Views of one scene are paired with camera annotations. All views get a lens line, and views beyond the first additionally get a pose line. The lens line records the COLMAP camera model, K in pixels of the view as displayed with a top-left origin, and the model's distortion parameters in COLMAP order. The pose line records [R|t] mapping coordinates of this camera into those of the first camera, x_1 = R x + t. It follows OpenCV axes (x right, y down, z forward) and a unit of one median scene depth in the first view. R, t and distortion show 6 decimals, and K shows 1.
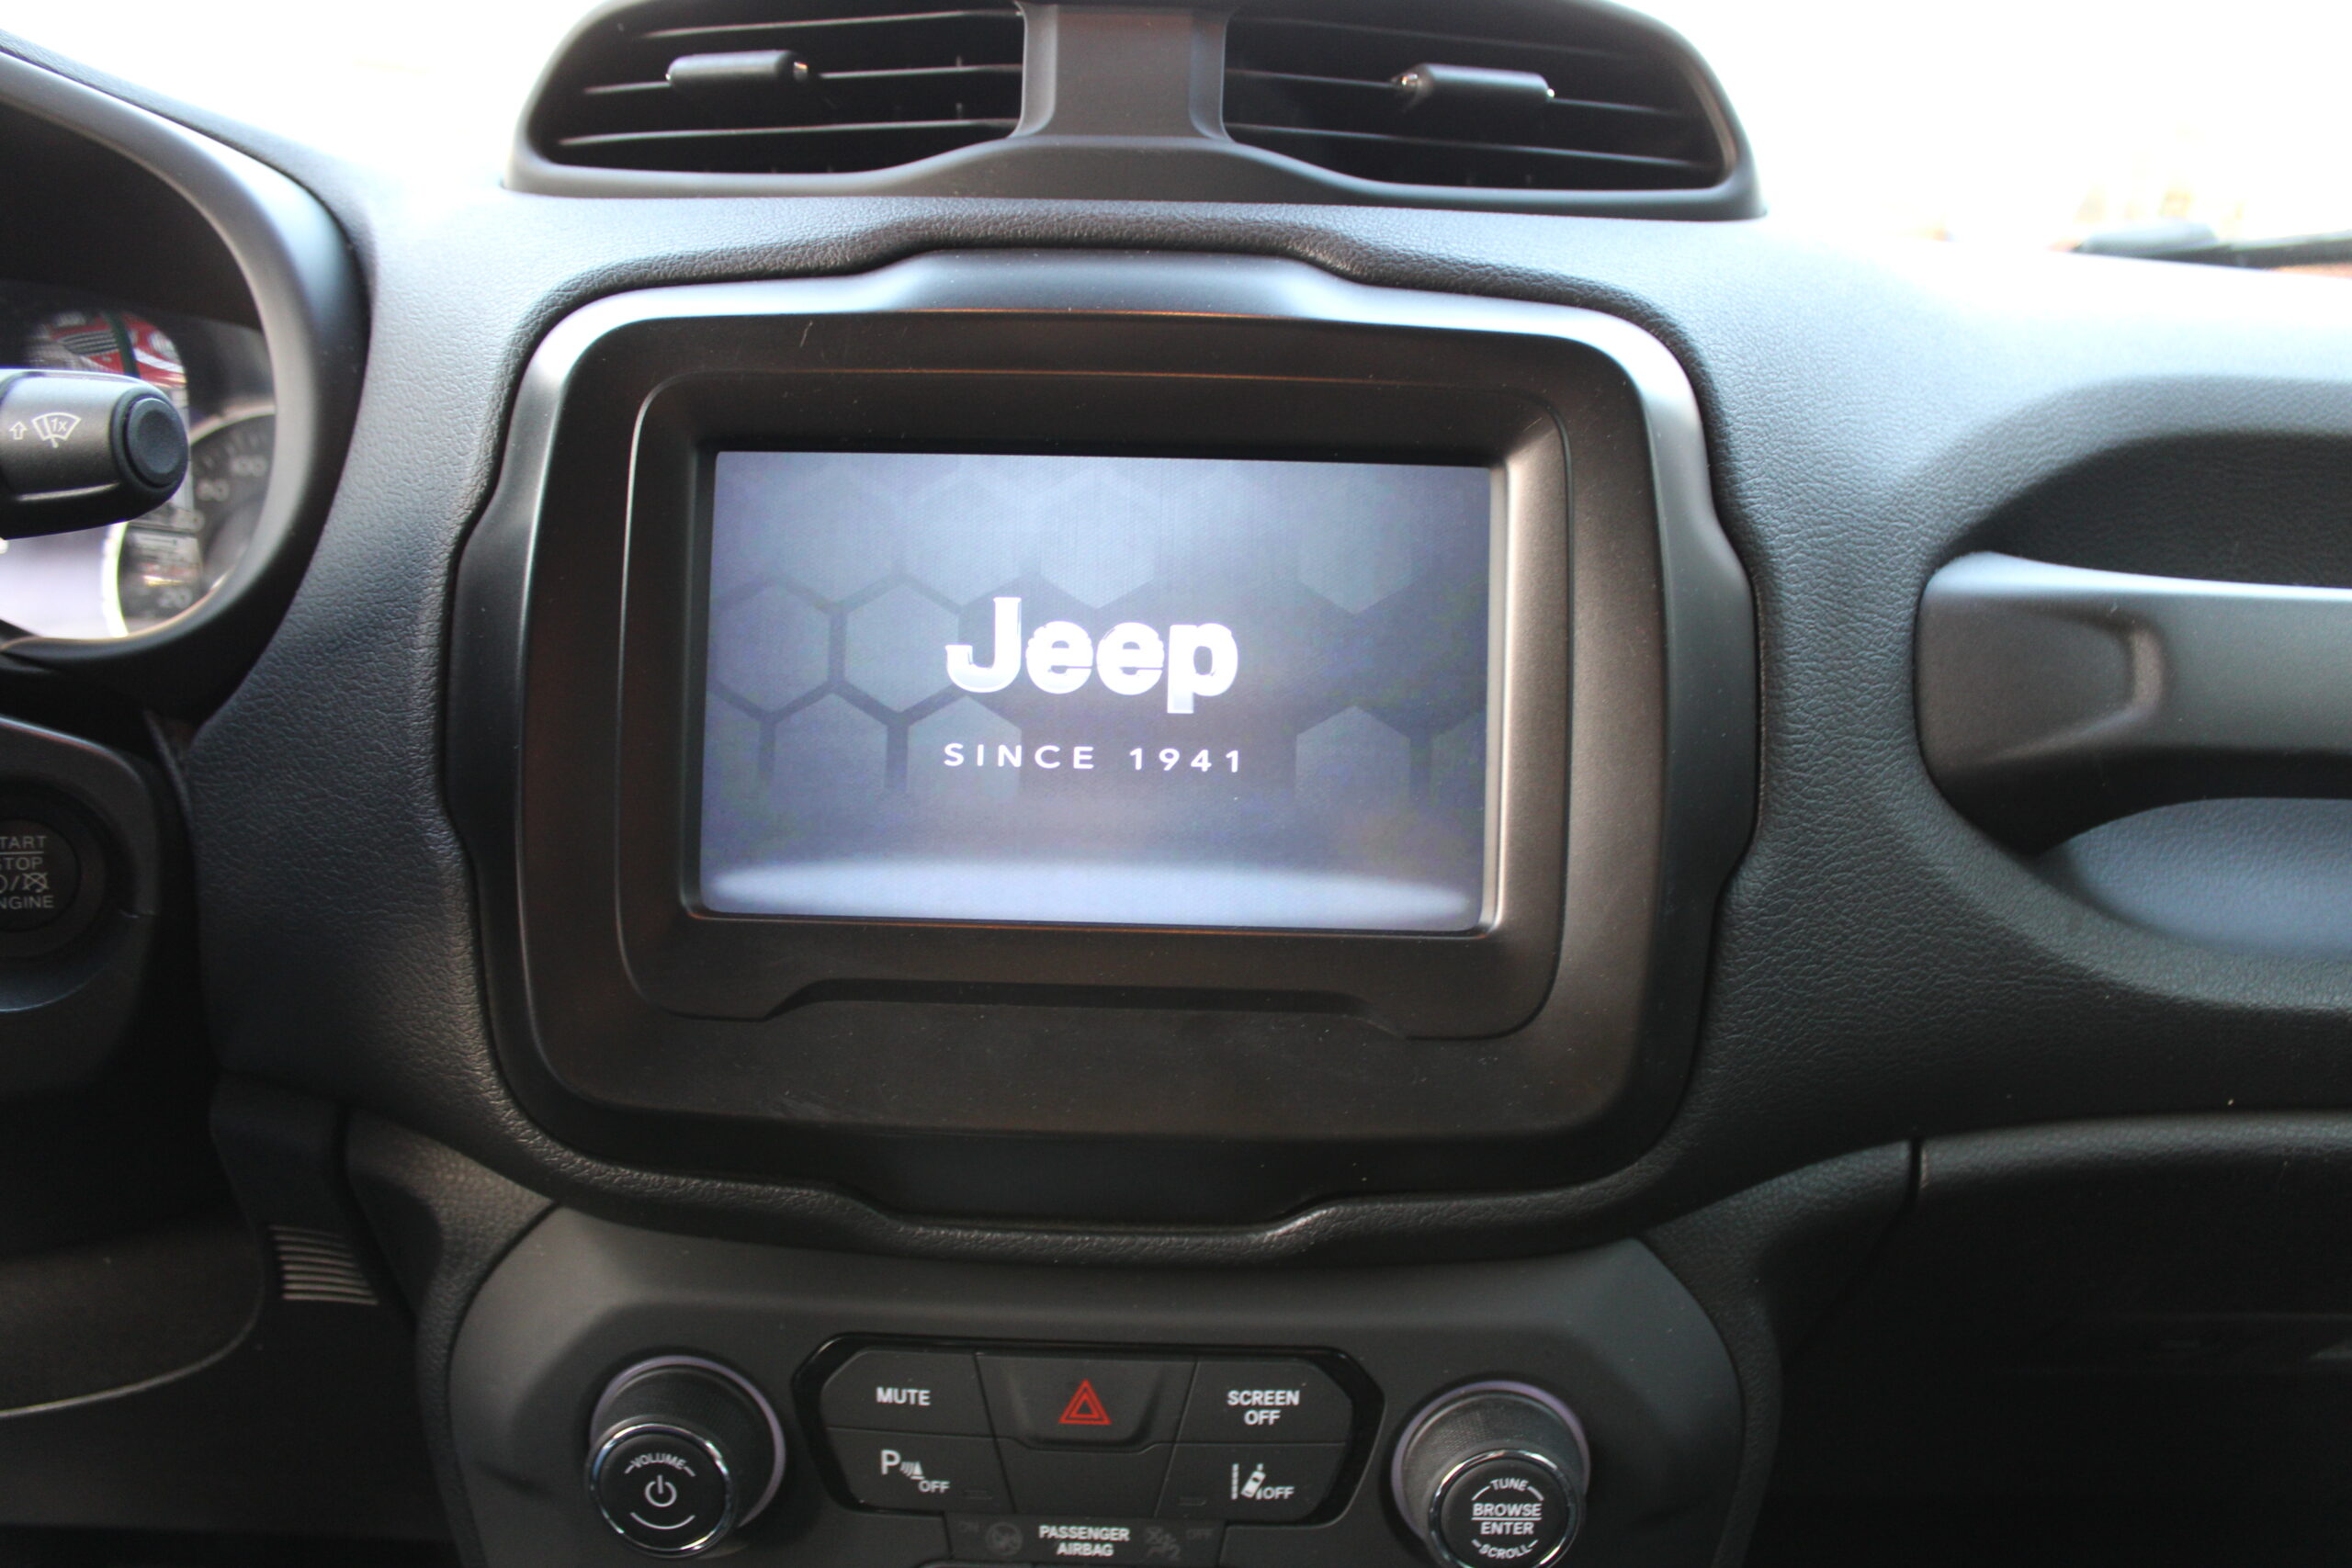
lens RADIAL K [[1915.8, 0, 1206.6], [0, 1915.8, 839.7], [0, 0, 1]] dist [-0.158515, 0.118666]
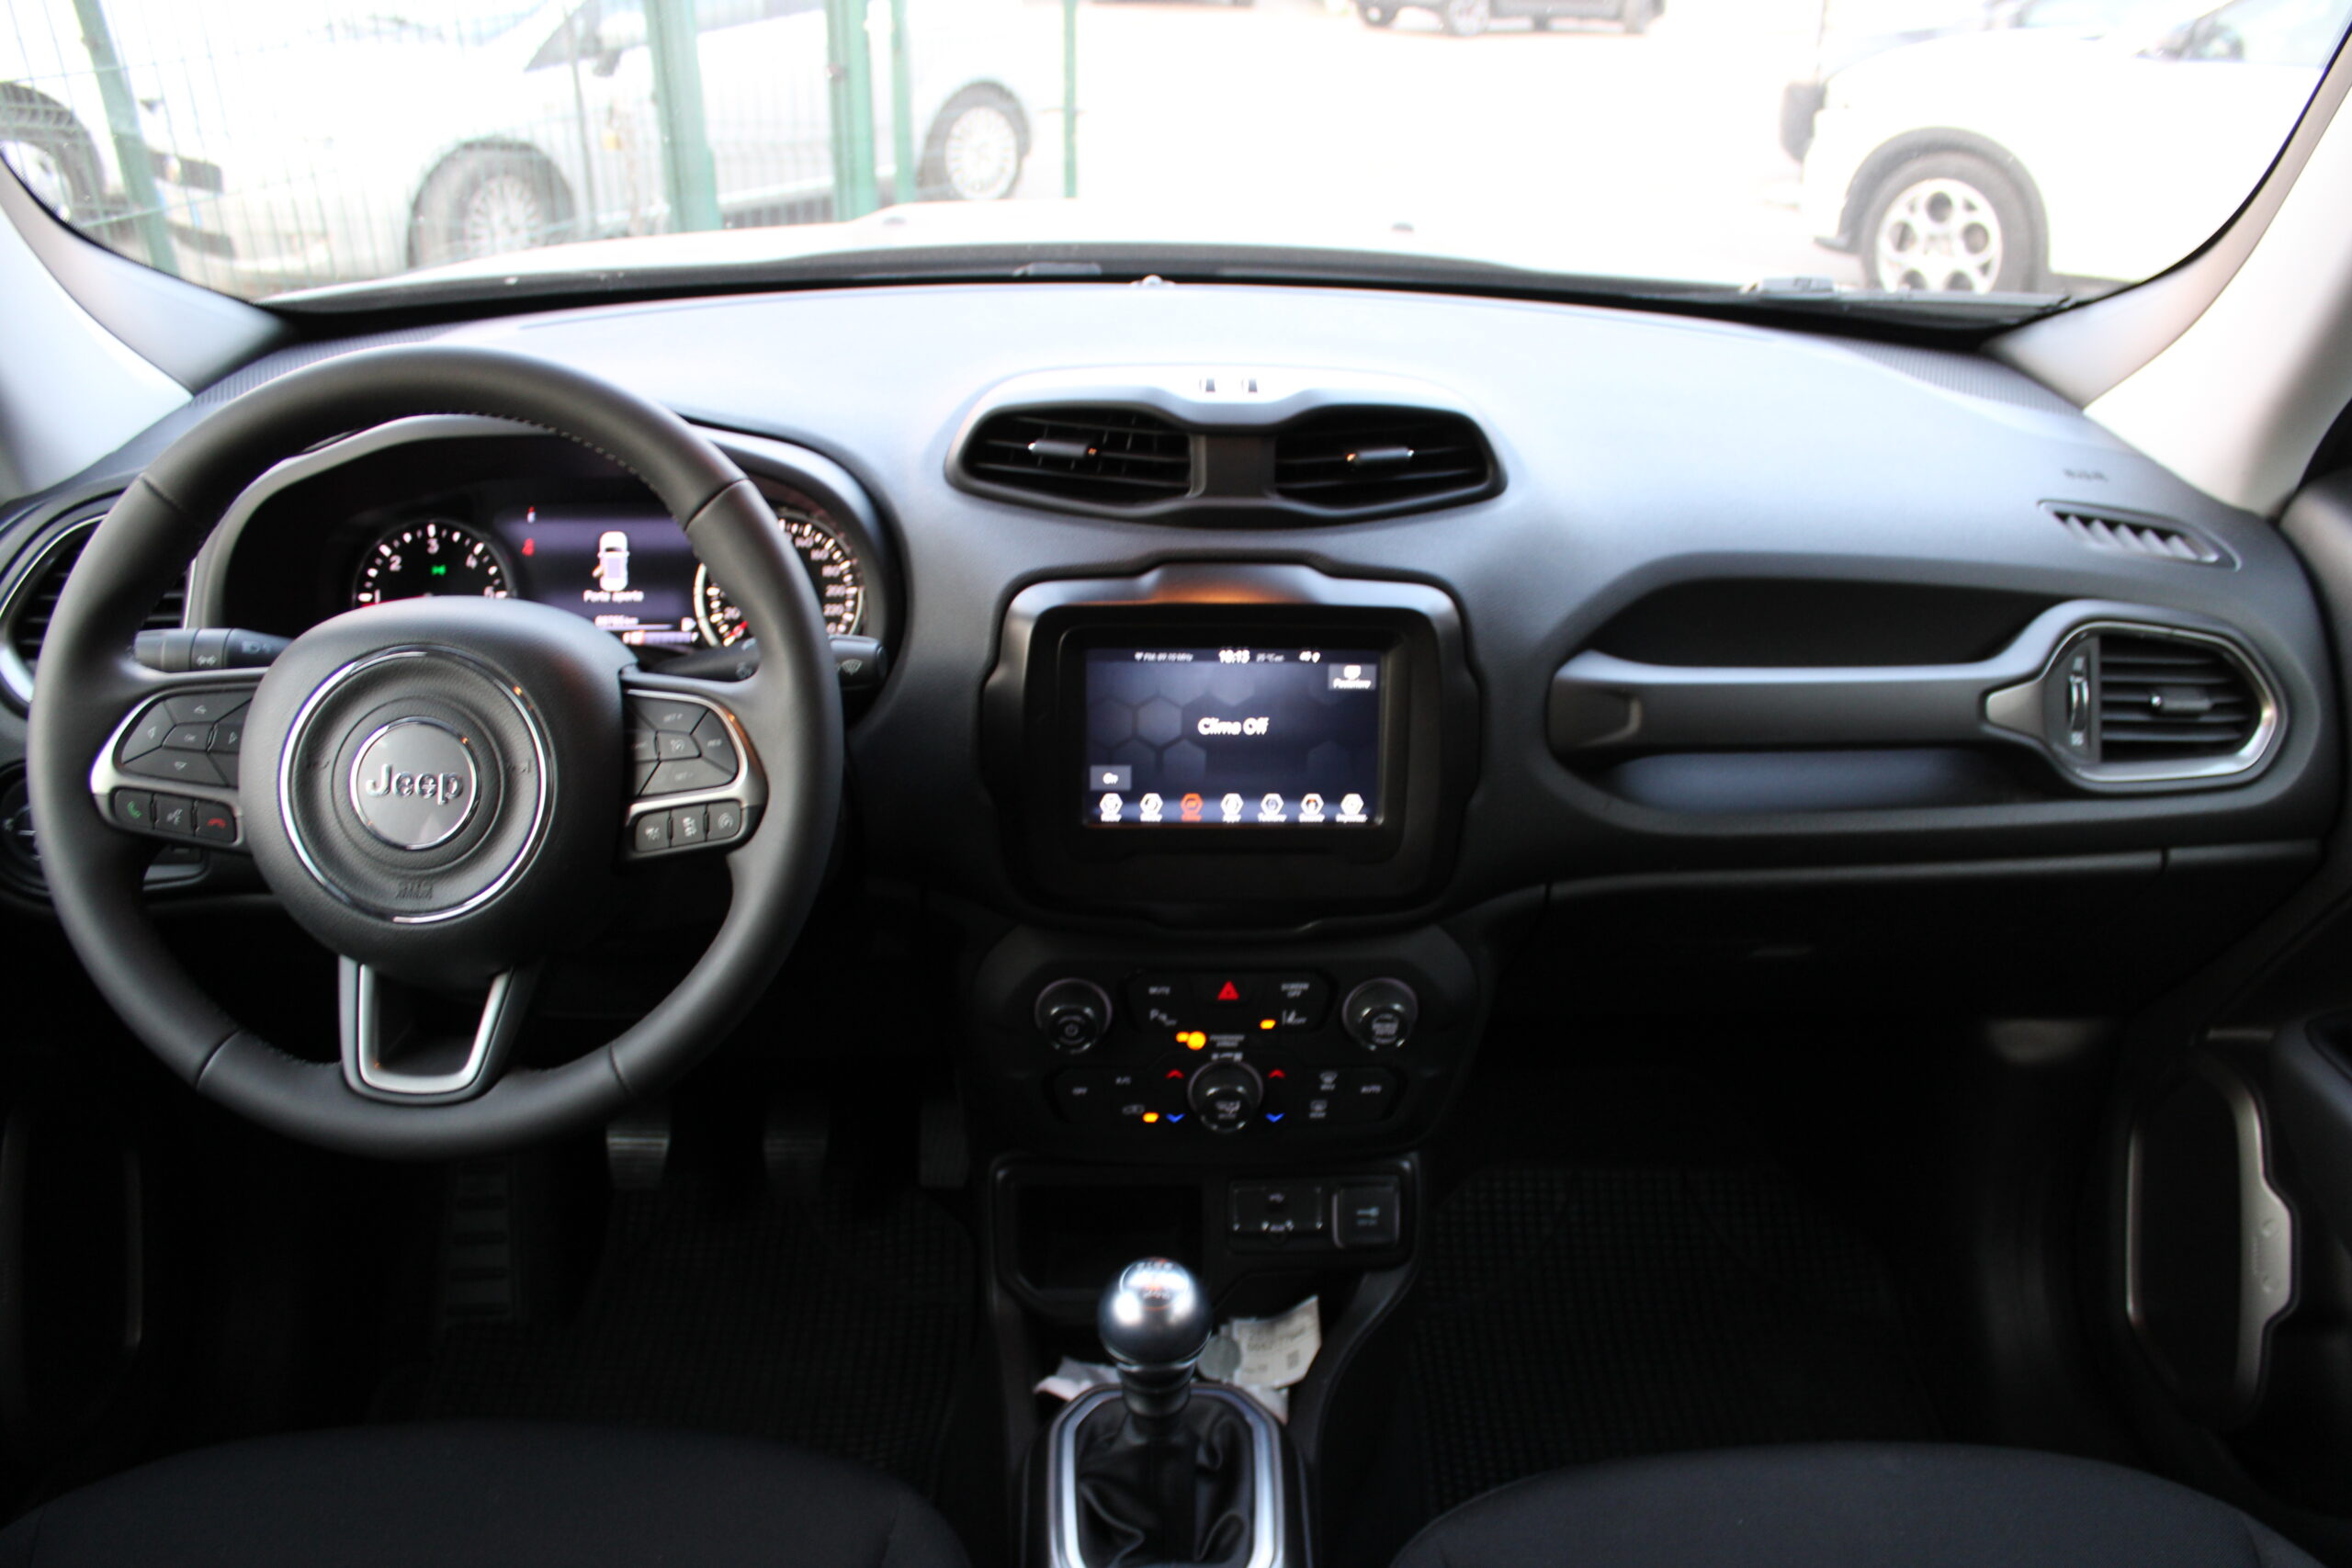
lens RADIAL K [[1915.8, 0, 1206.6], [0, 1915.8, 839.7], [0, 0, 1]] dist [-0.158515, 0.118666]
pose [[0.999378, -0.022673, 0.027027, -0.162246], [0.015518, 0.970554, 0.240384, -0.554189], [-0.031681, -0.239815, 0.970302, -1.557386]]
